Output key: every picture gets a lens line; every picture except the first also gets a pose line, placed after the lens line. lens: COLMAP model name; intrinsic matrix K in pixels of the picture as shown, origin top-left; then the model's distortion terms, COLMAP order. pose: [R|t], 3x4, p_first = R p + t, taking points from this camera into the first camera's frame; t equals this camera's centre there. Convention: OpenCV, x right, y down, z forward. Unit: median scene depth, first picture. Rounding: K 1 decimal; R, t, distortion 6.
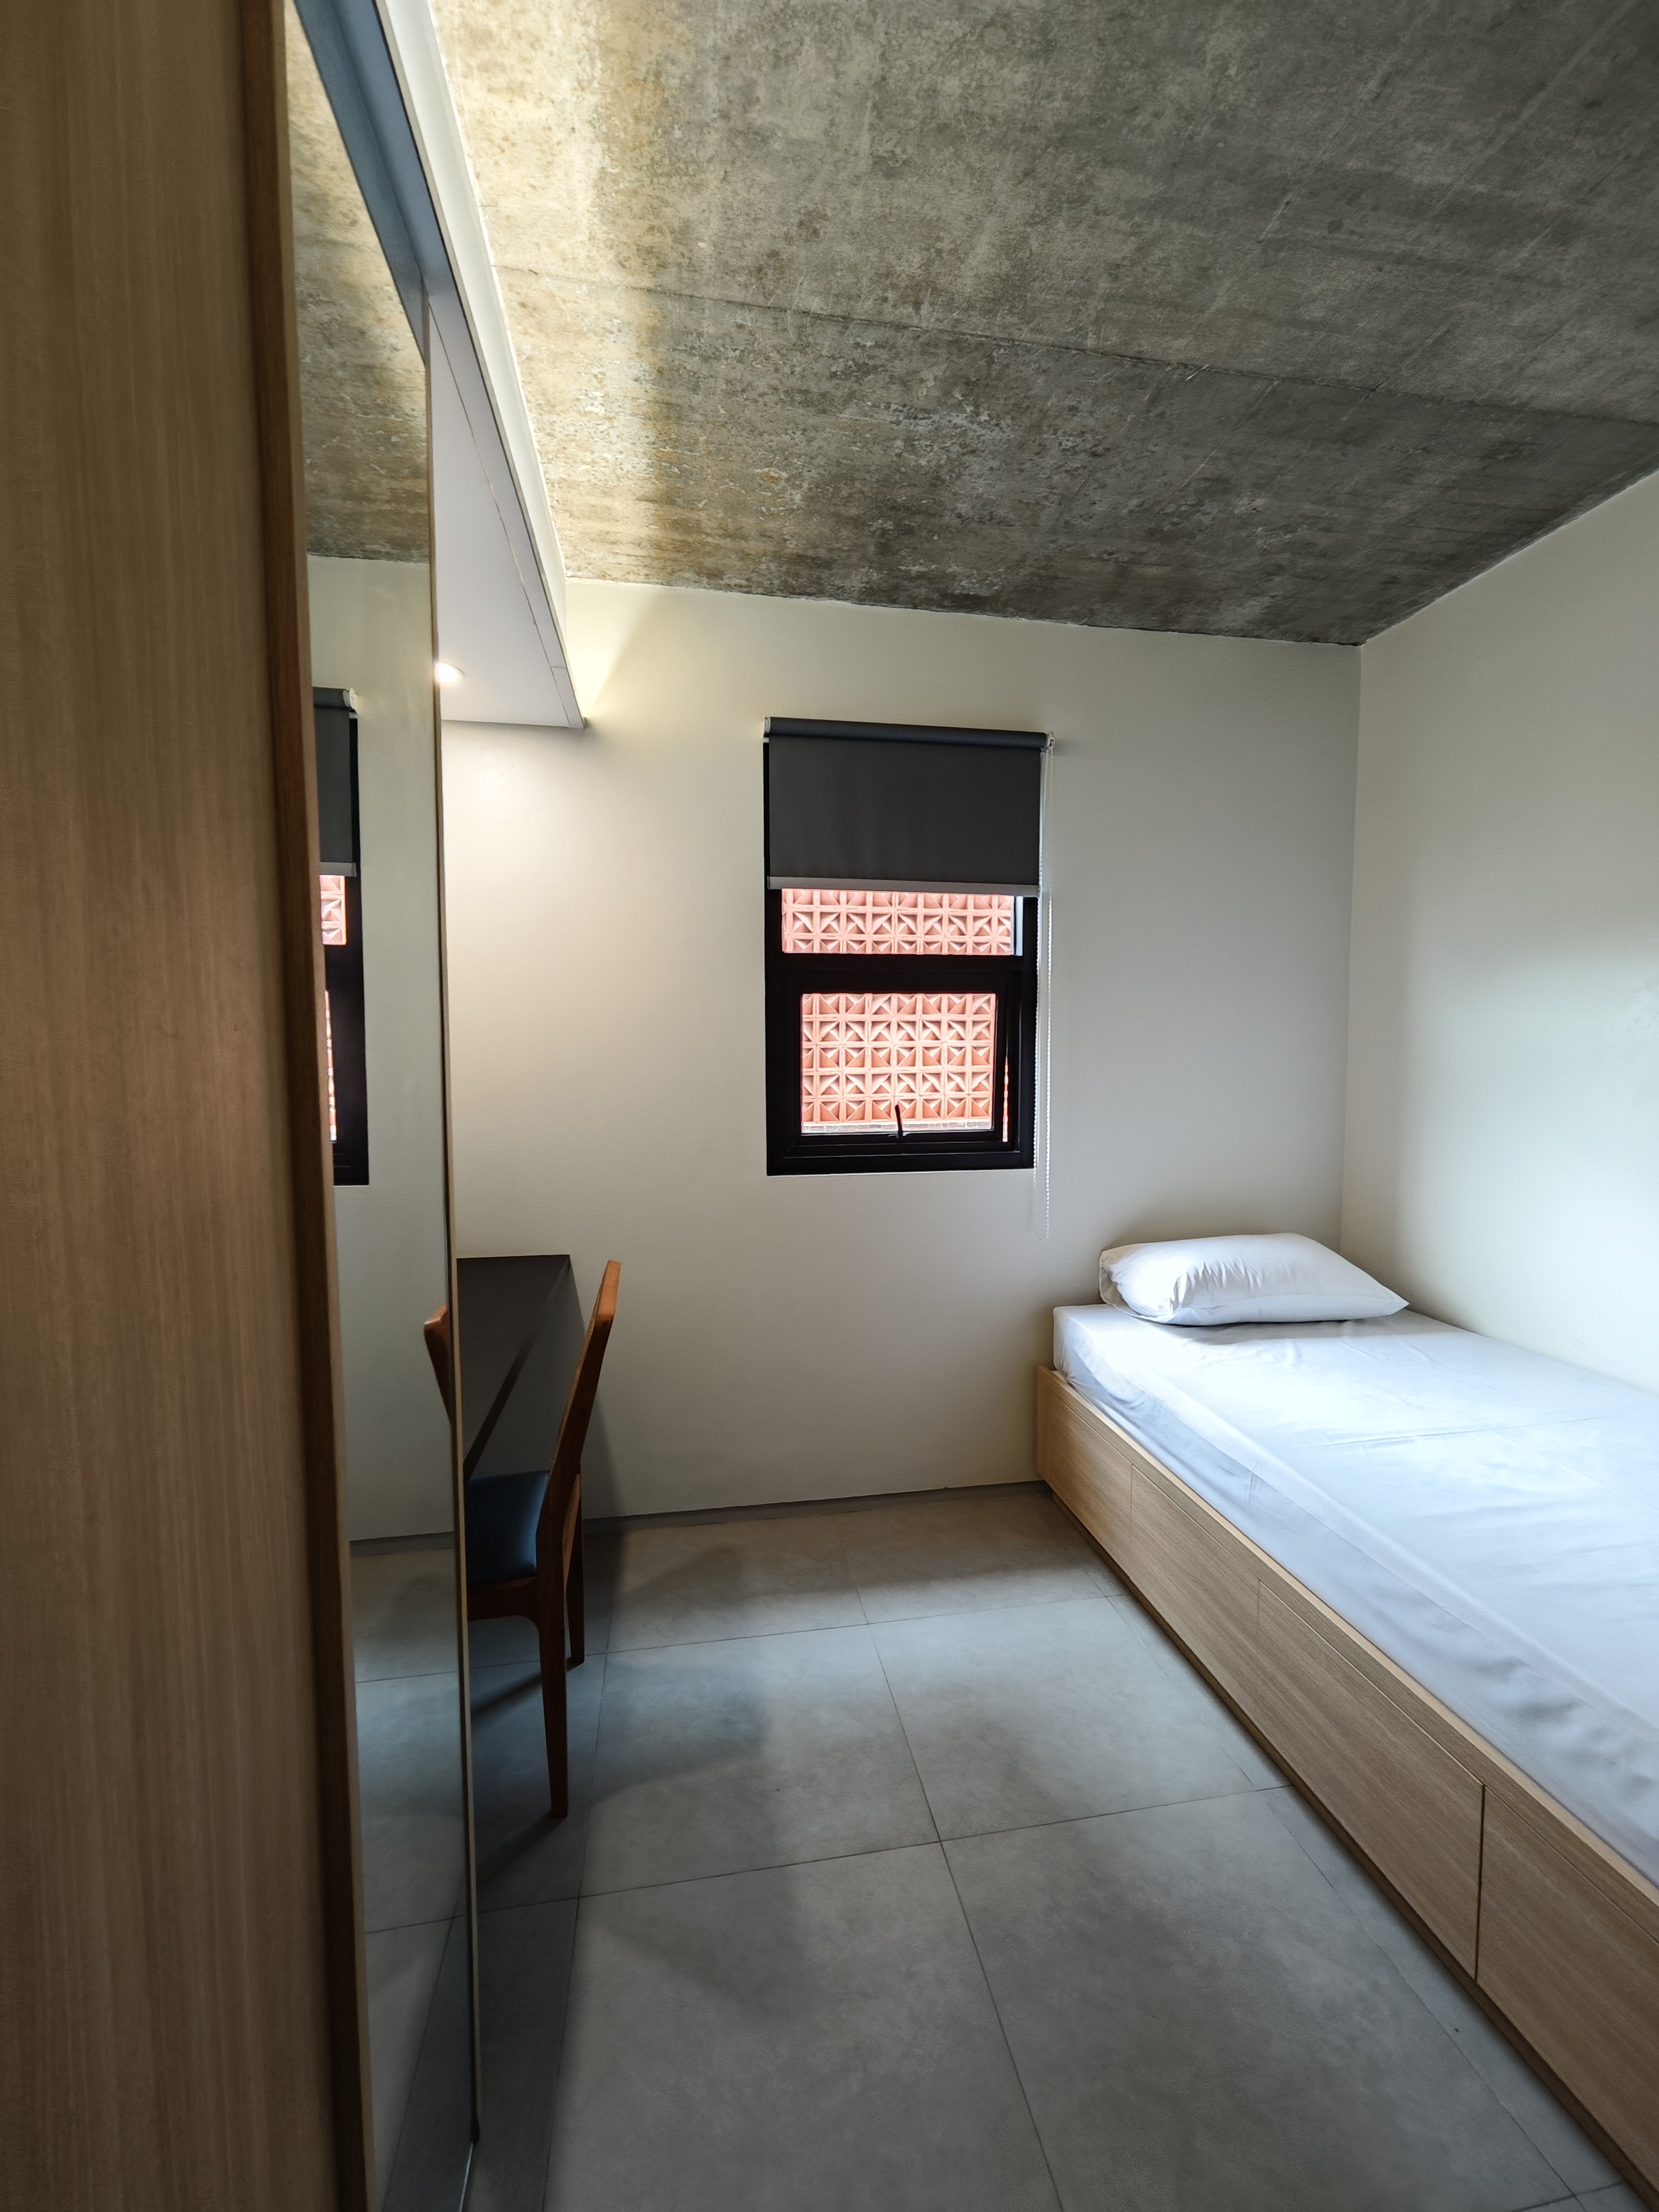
lens RADIAL K [[911.8, 0, 842.0], [0, 911.8, 1105.4], [0, 0, 1]] dist [0.004291, -0.002008]
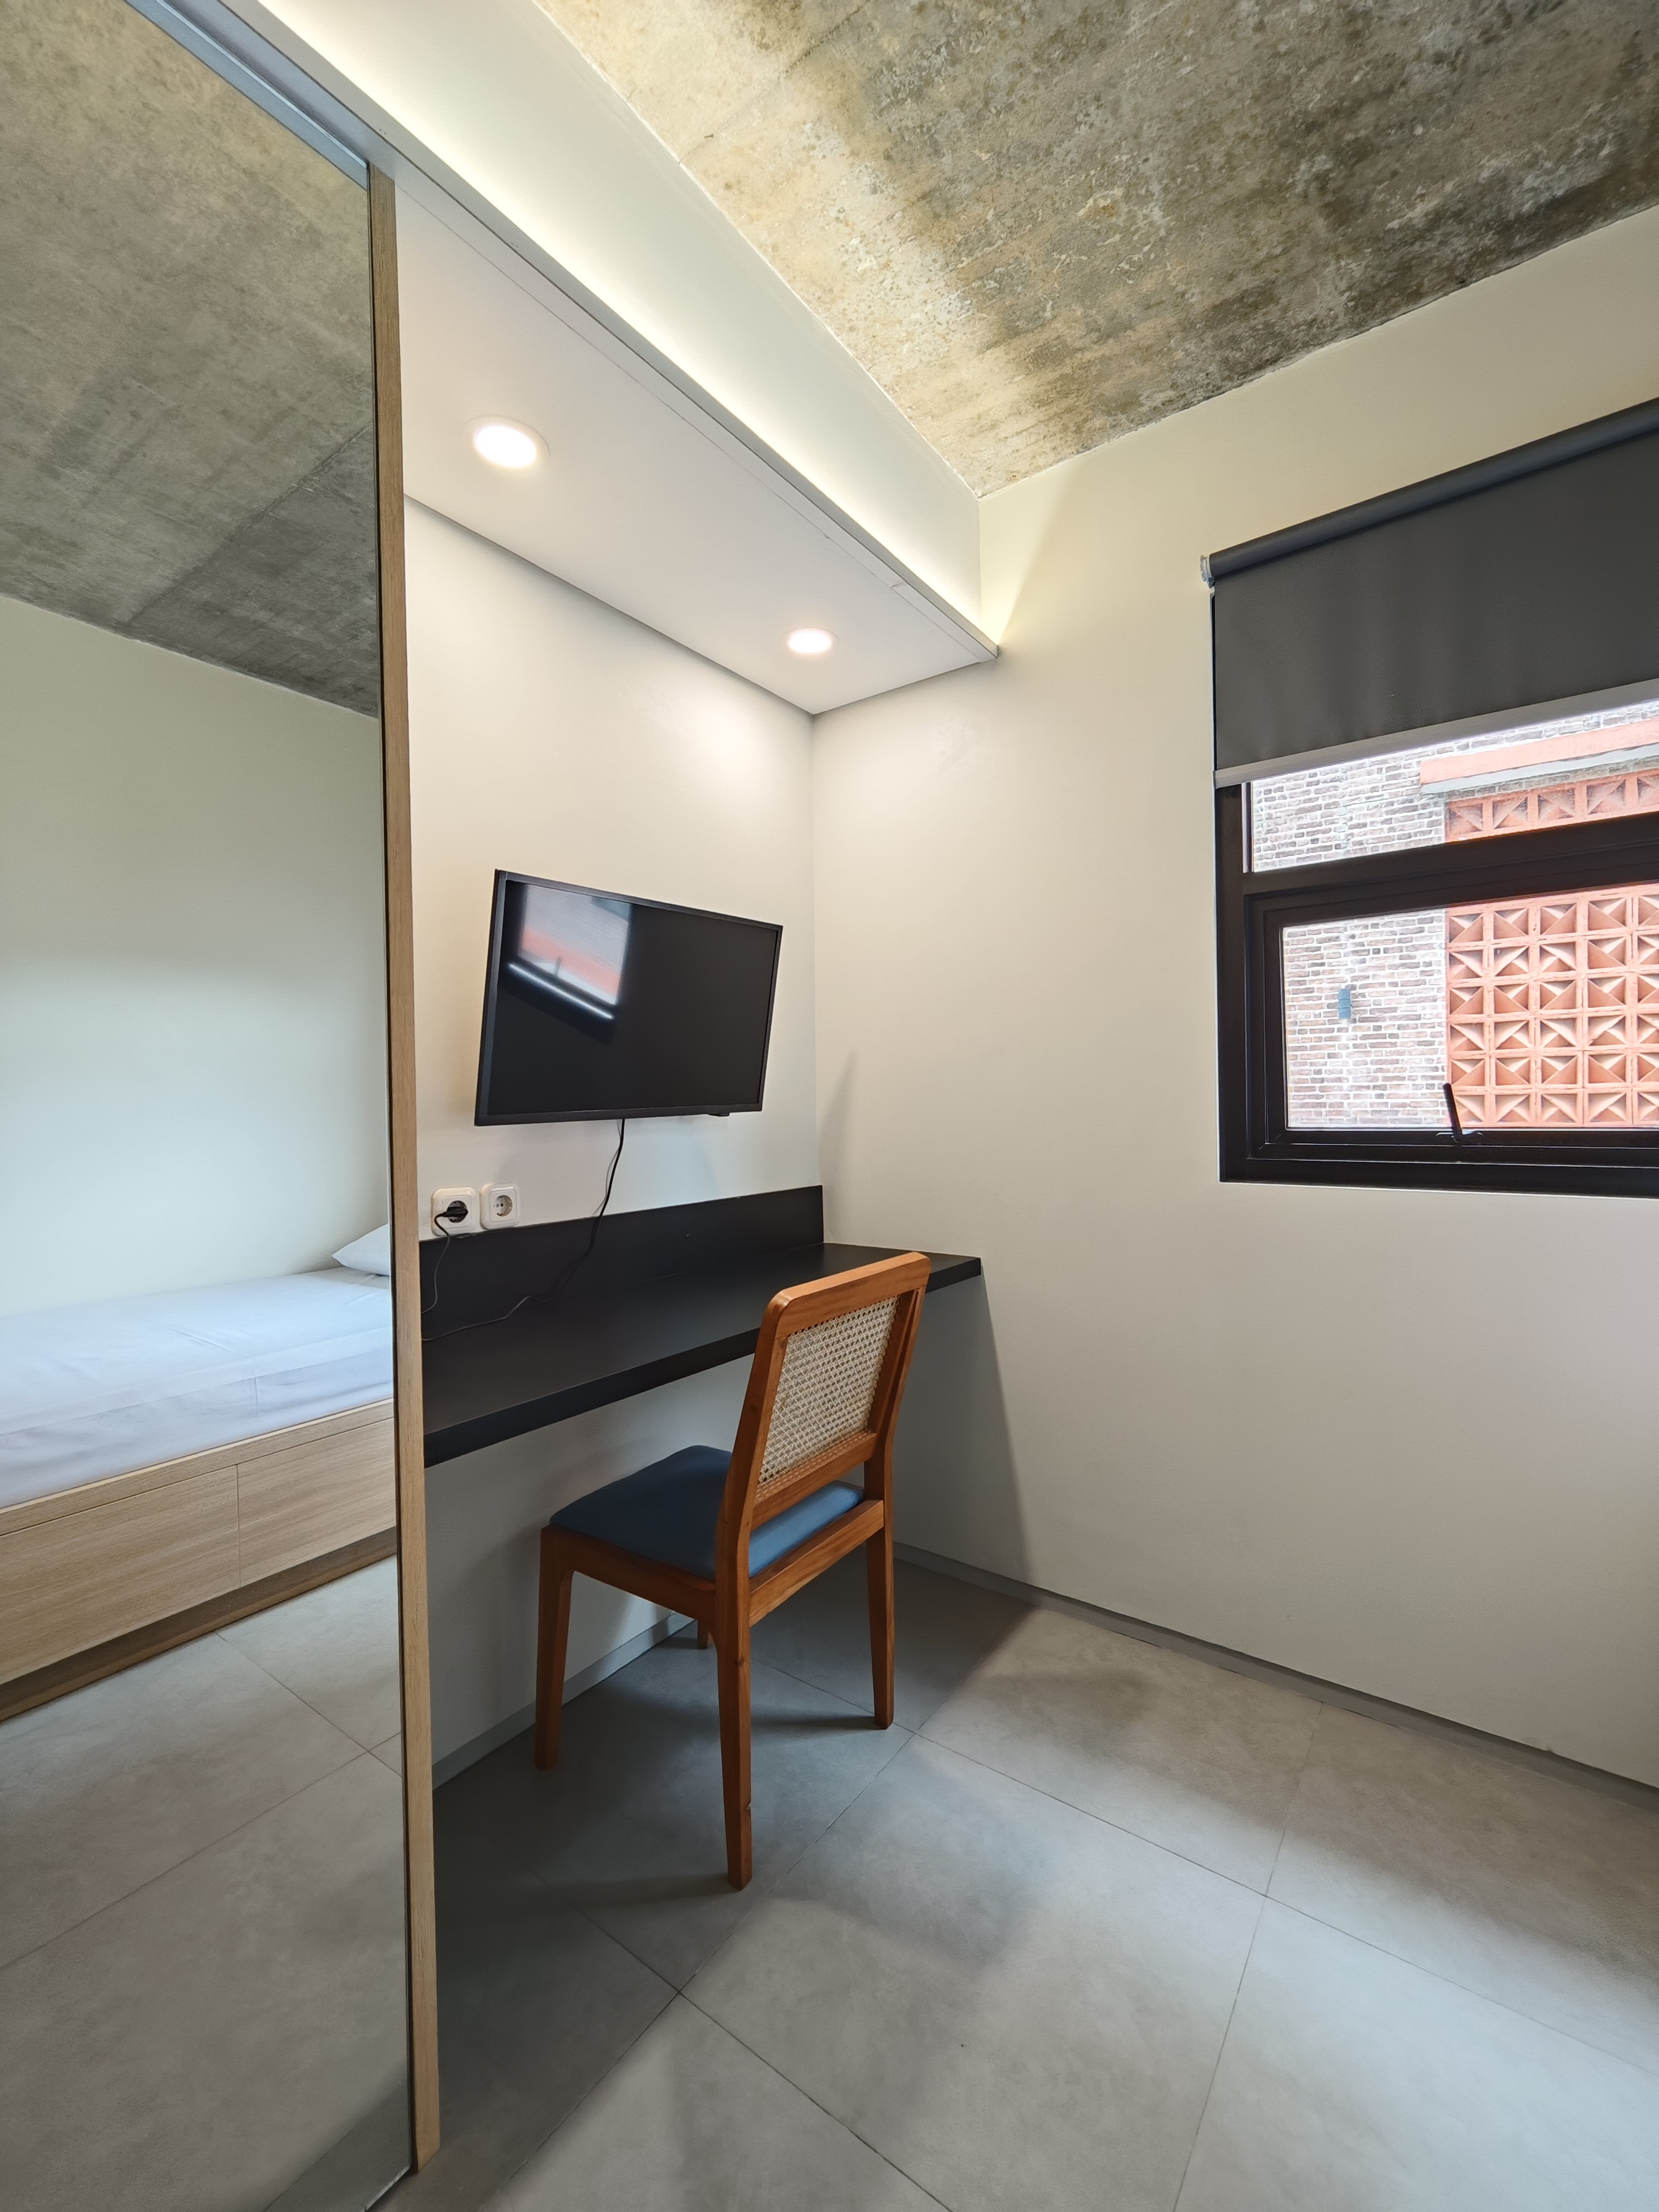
lens RADIAL K [[911.8, 0, 828.0], [0, 911.8, 1106.3], [0, 0, 1]] dist [0.004291, -0.002008]
pose [[0.691681, -0.003064, -0.722196, 0.269973], [-0.030290, 0.998988, -0.033249, 0.060313], [0.721567, 0.044873, 0.690888, 0.327389]]
